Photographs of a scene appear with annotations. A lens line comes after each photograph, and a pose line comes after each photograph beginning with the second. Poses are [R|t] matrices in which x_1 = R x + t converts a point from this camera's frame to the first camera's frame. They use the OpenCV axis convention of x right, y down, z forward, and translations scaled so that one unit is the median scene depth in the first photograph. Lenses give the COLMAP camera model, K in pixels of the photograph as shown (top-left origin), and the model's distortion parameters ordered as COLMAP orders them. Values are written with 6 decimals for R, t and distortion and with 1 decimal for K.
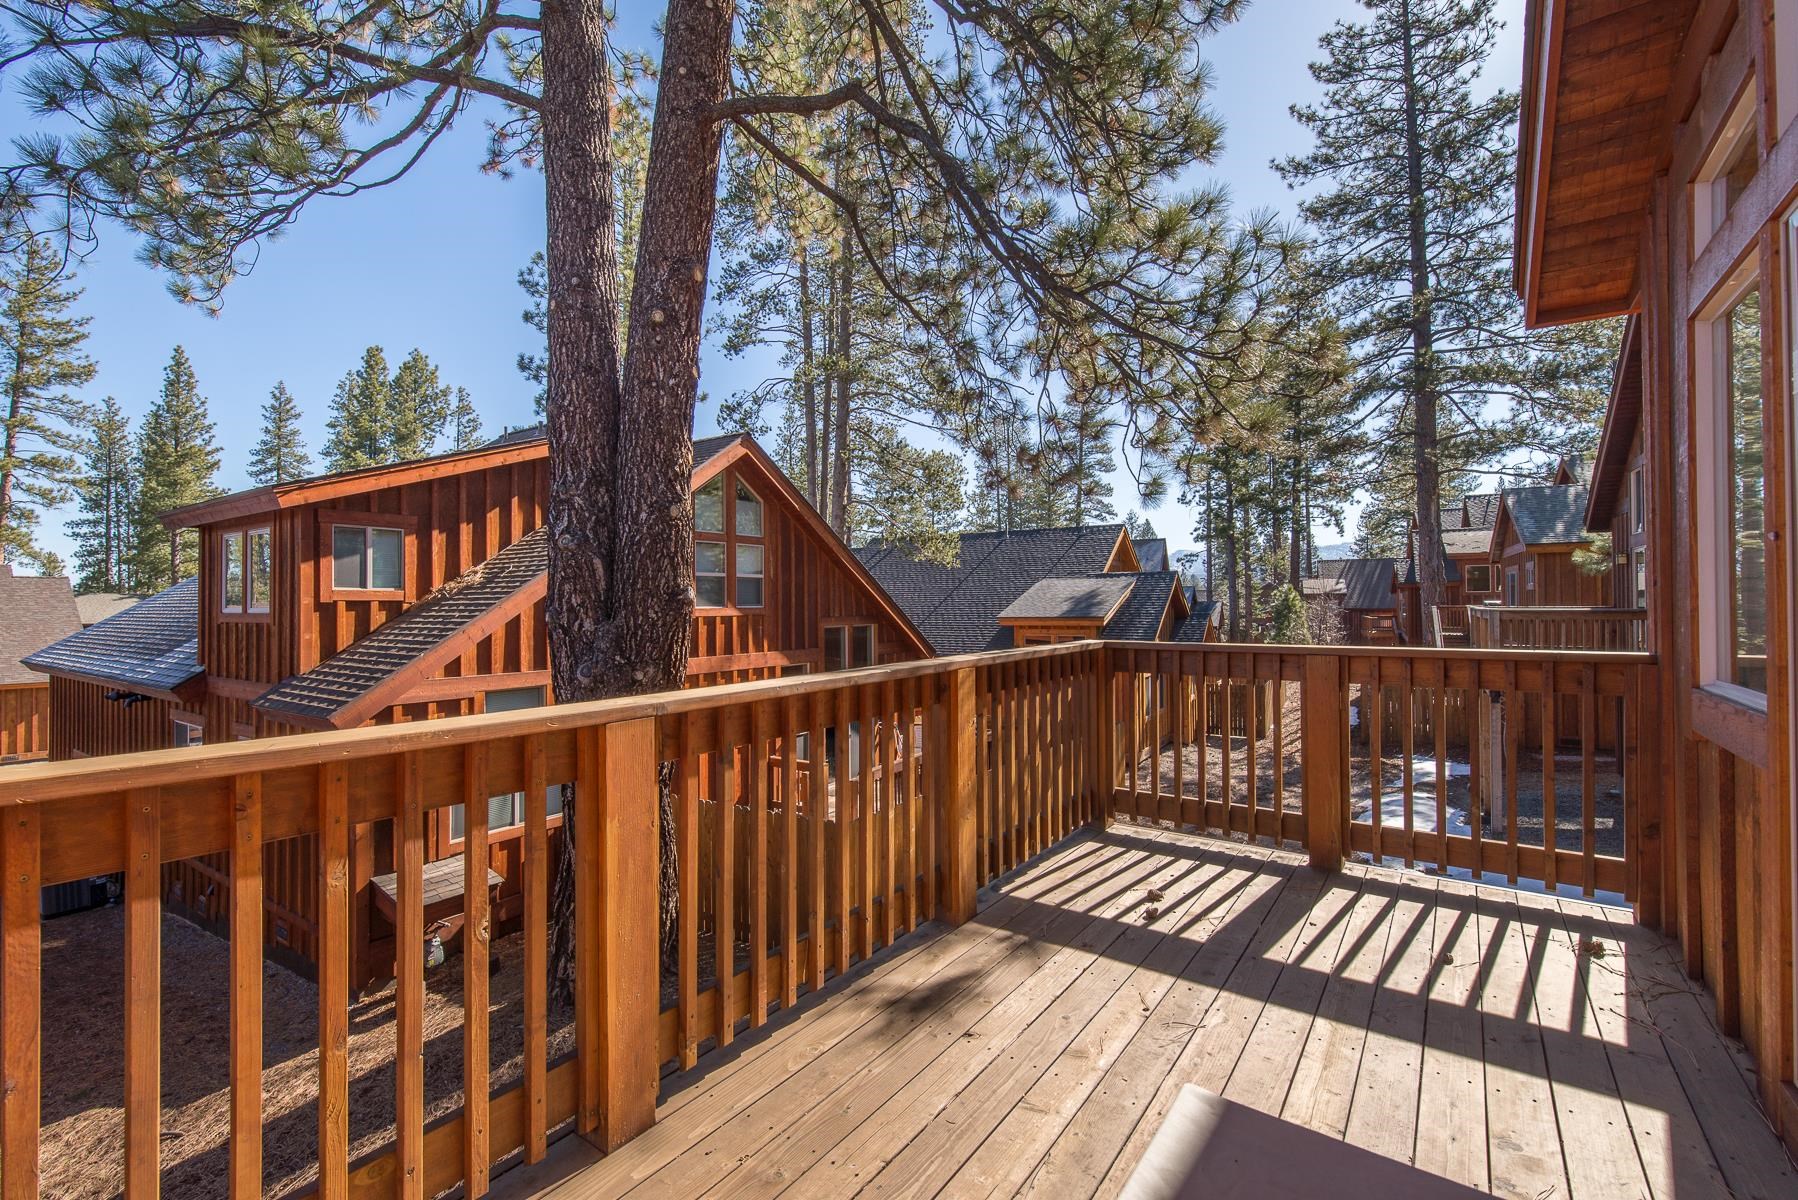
lens RADIAL K [[778.2, 0, 899.0], [0, 778.2, 600.0], [0, 0, 1]] dist [-0.000658, 0.000435]
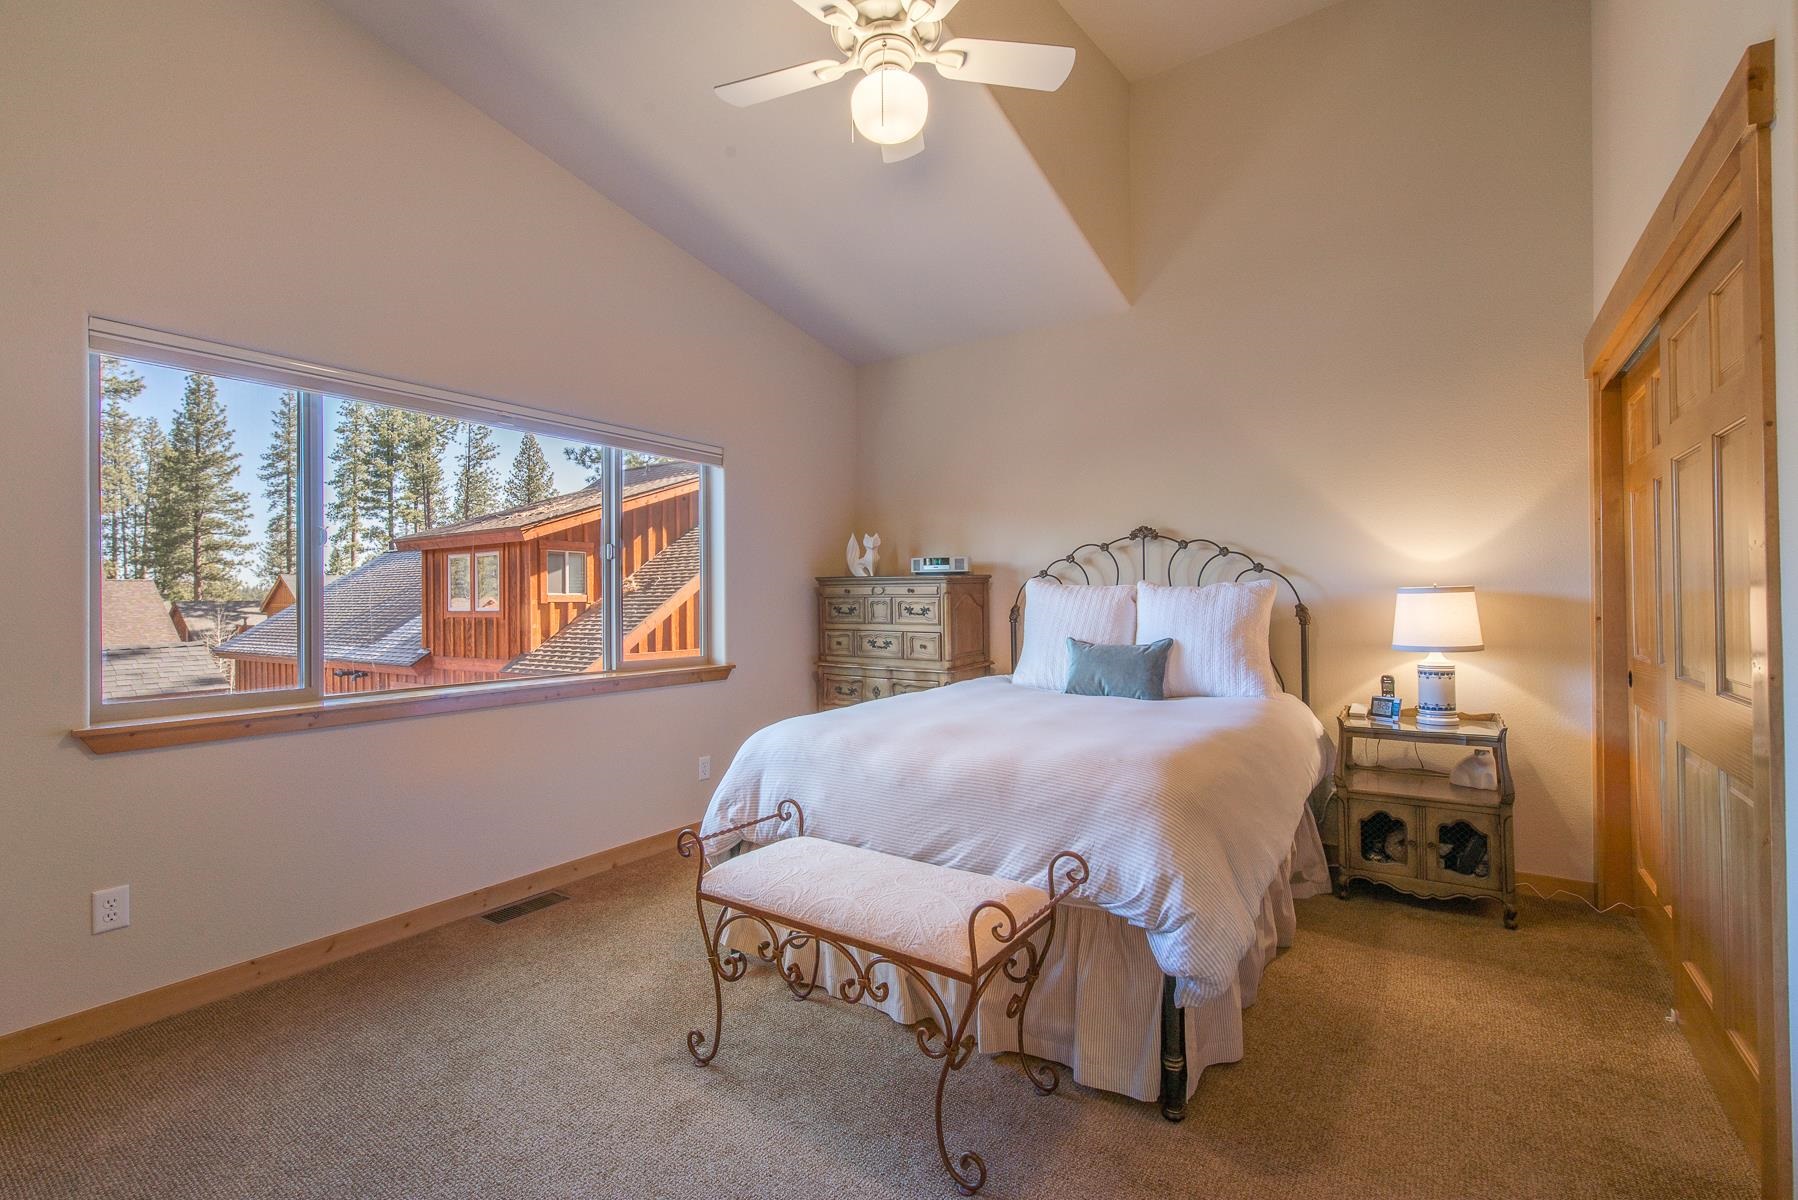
lens RADIAL K [[778.2, 0, 899.0], [0, 778.2, 600.0], [0, 0, 1]] dist [-0.000658, 0.000435]
pose [[0.999706, -0.003044, 0.024061, -0.020137], [0.002950, 0.999988, 0.003962, -0.001430], [-0.024073, -0.003890, 0.999703, -0.093968]]
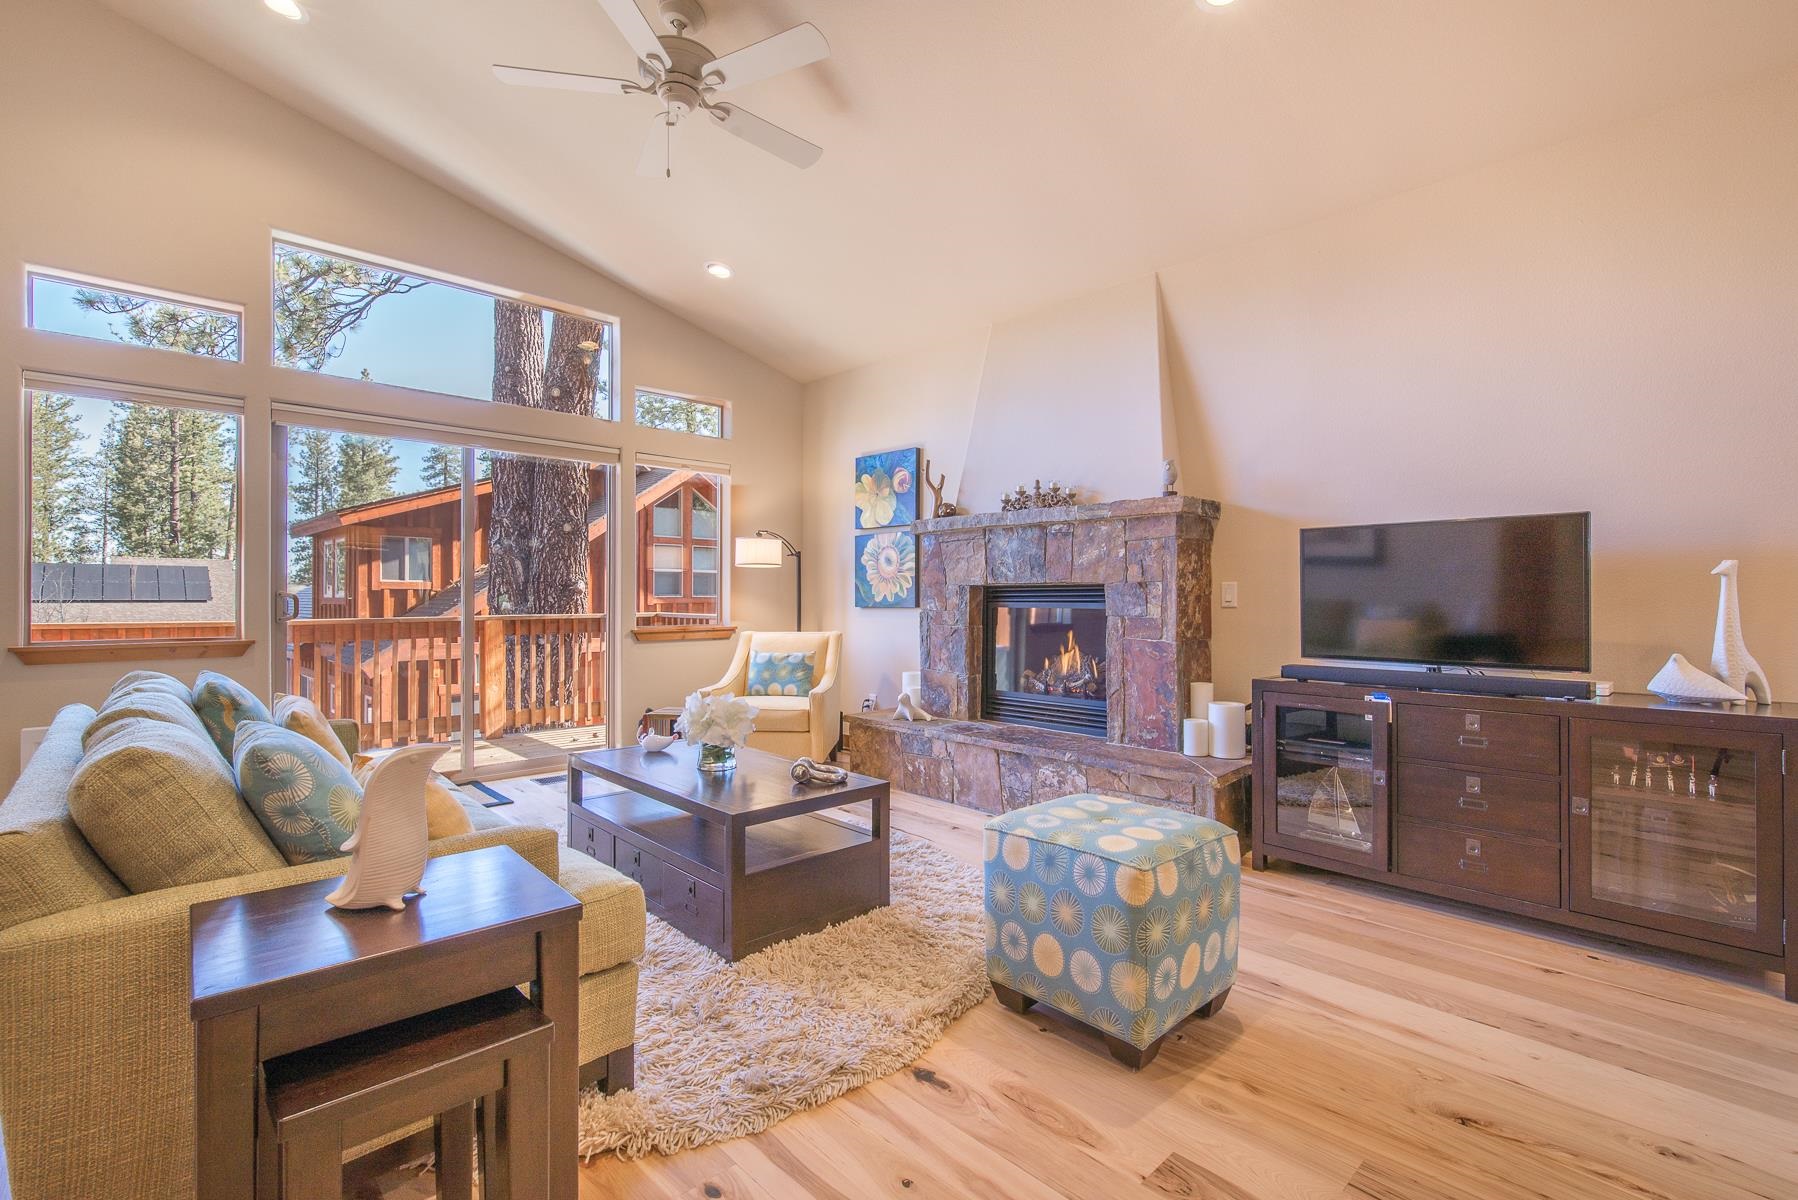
lens RADIAL K [[804.1, 0, 899.0], [0, 804.1, 600.0], [0, 0, 1]] dist [0.001202, 0.000334]
pose [[0.984663, 0.007729, -0.174294, 0.092261], [-0.006253, 0.999940, 0.009018, 0.000338], [0.174354, -0.007789, 0.984652, -0.057125]]
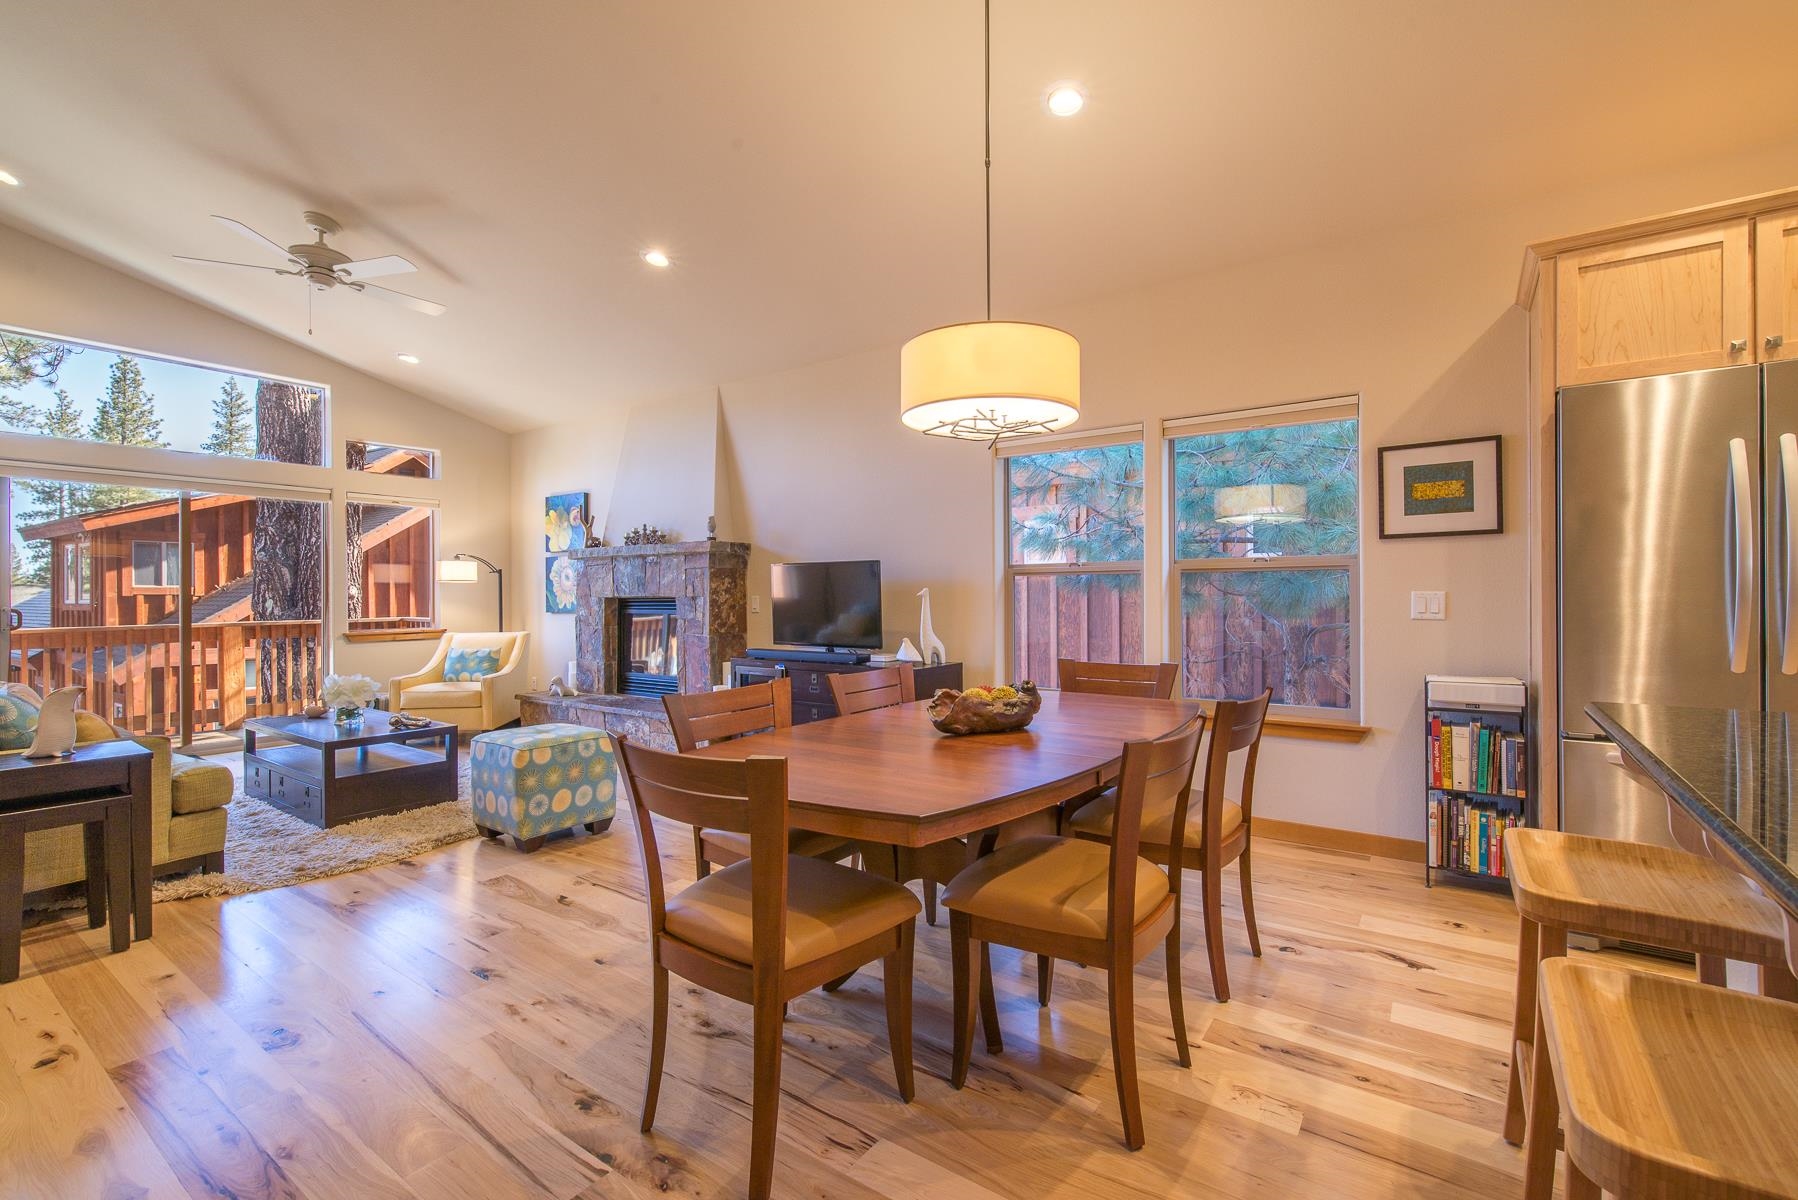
lens RADIAL K [[780.6, 0, 910.6], [0, 780.6, 598.6], [0, 0, 1]] dist [0.000527, -0.000007]
pose [[0.999710, 0.000588, 0.024066, 0.127053], [-0.000831, 0.999949, 0.010089, -0.001523], [-0.024059, -0.010106, 0.999659, -0.088004]]
